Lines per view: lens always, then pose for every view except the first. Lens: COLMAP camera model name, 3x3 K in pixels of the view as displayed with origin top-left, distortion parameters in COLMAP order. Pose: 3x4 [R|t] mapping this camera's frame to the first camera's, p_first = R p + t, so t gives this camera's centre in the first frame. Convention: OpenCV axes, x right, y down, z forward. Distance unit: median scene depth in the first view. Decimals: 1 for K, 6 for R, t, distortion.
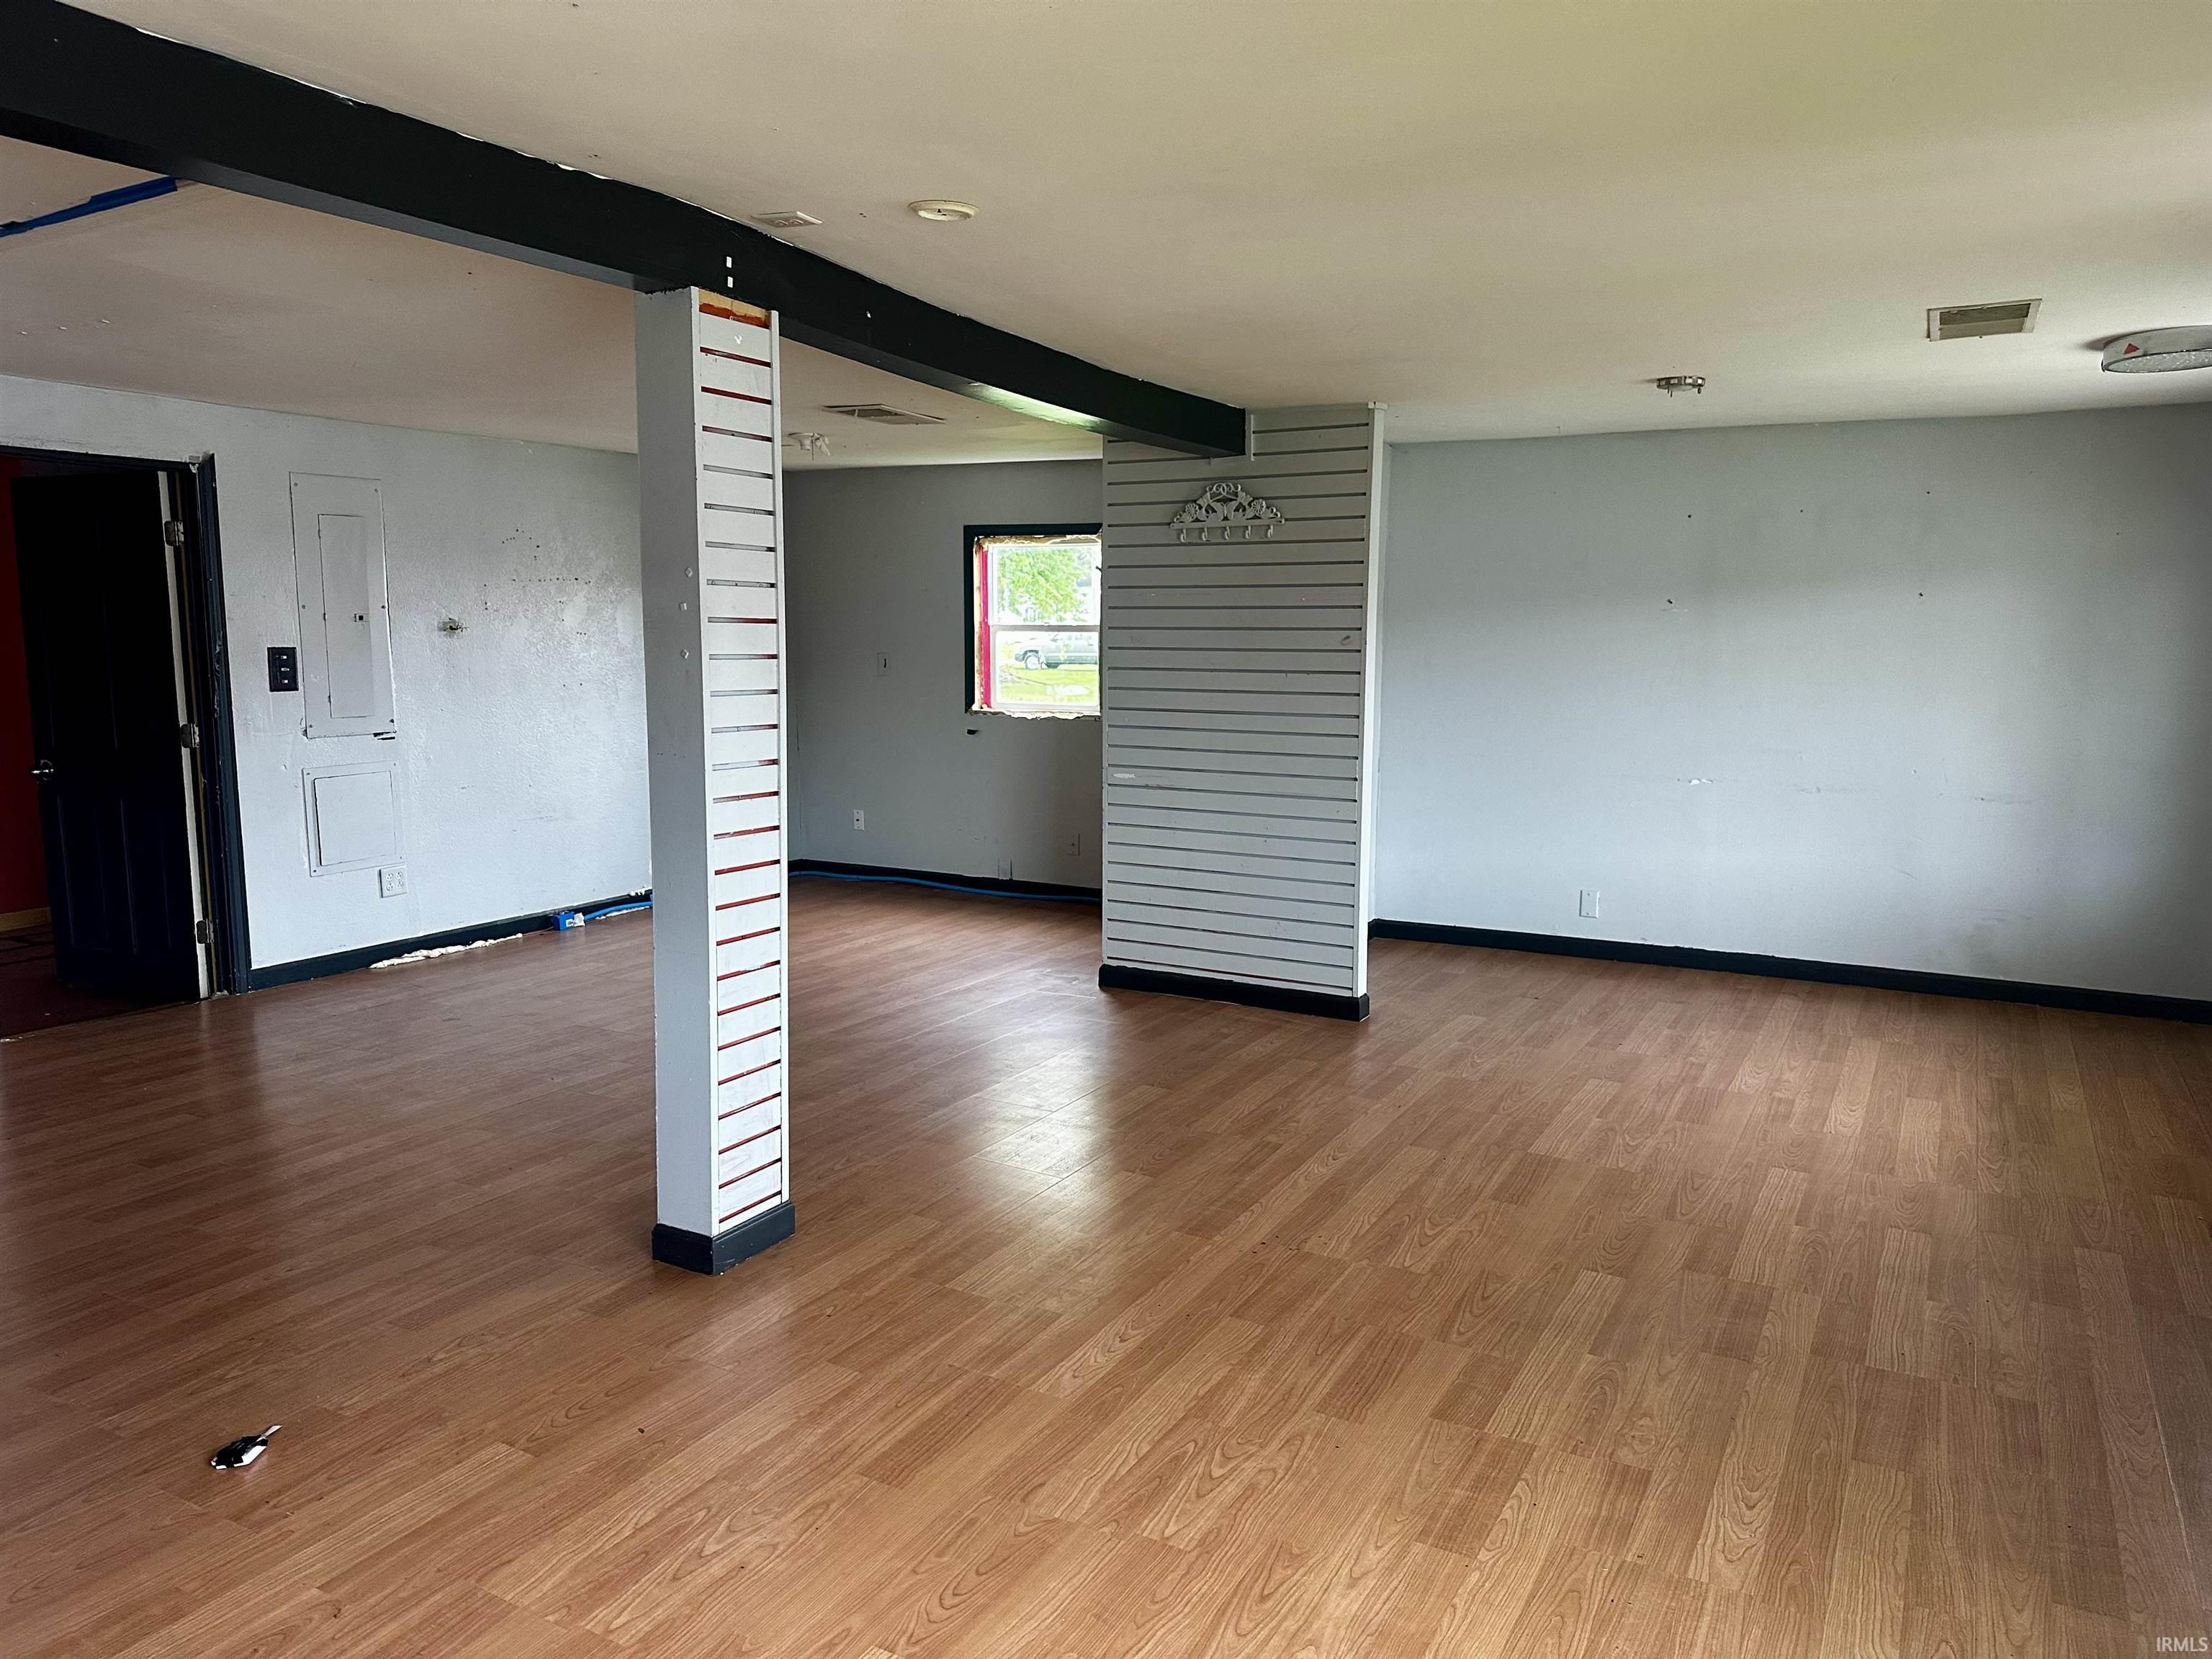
lens RADIAL K [[1568.9, 0, 1122.1], [0, 1568.9, 836.5], [0, 0, 1]] dist [-0.002433, -0.020710]
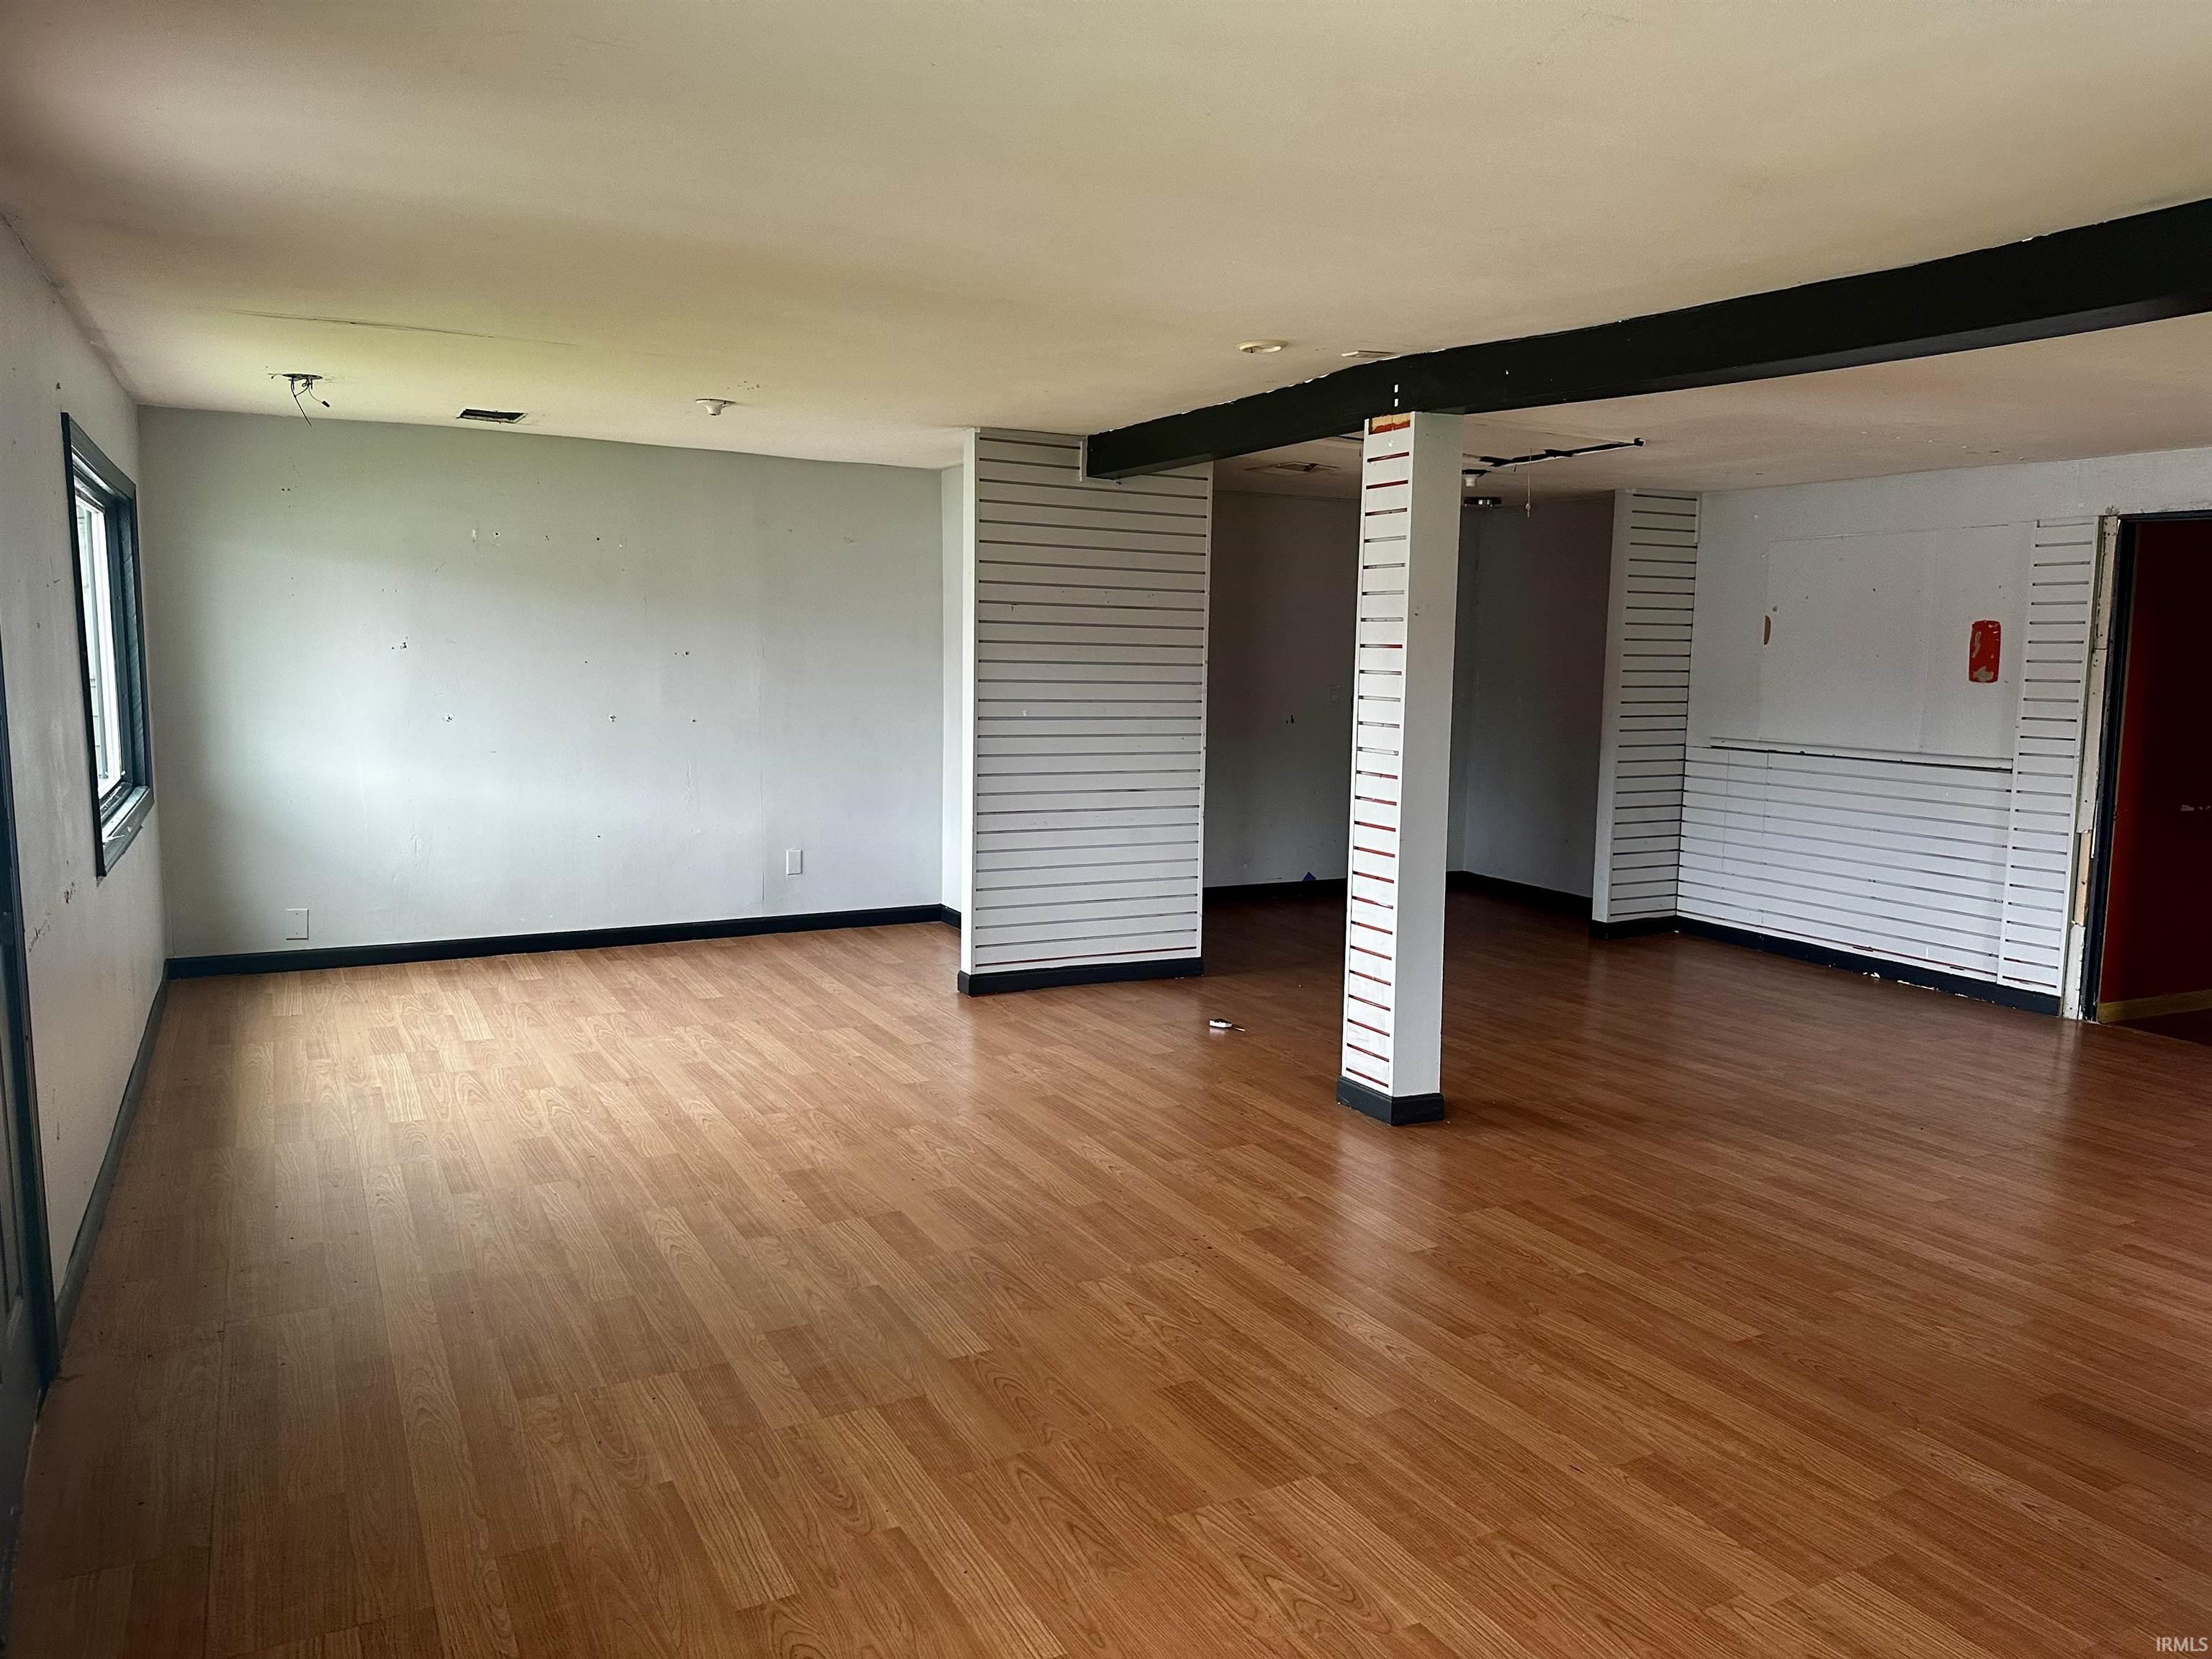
lens RADIAL K [[1568.9, 0, 1123.6], [0, 1568.9, 823.6], [0, 0, 1]] dist [-0.002433, -0.020710]
pose [[-0.544551, 0.082280, -0.834682, 1.111820], [-0.143707, 0.971307, 0.189503, -0.228145], [0.826325, 0.223143, -0.517102, 1.653739]]
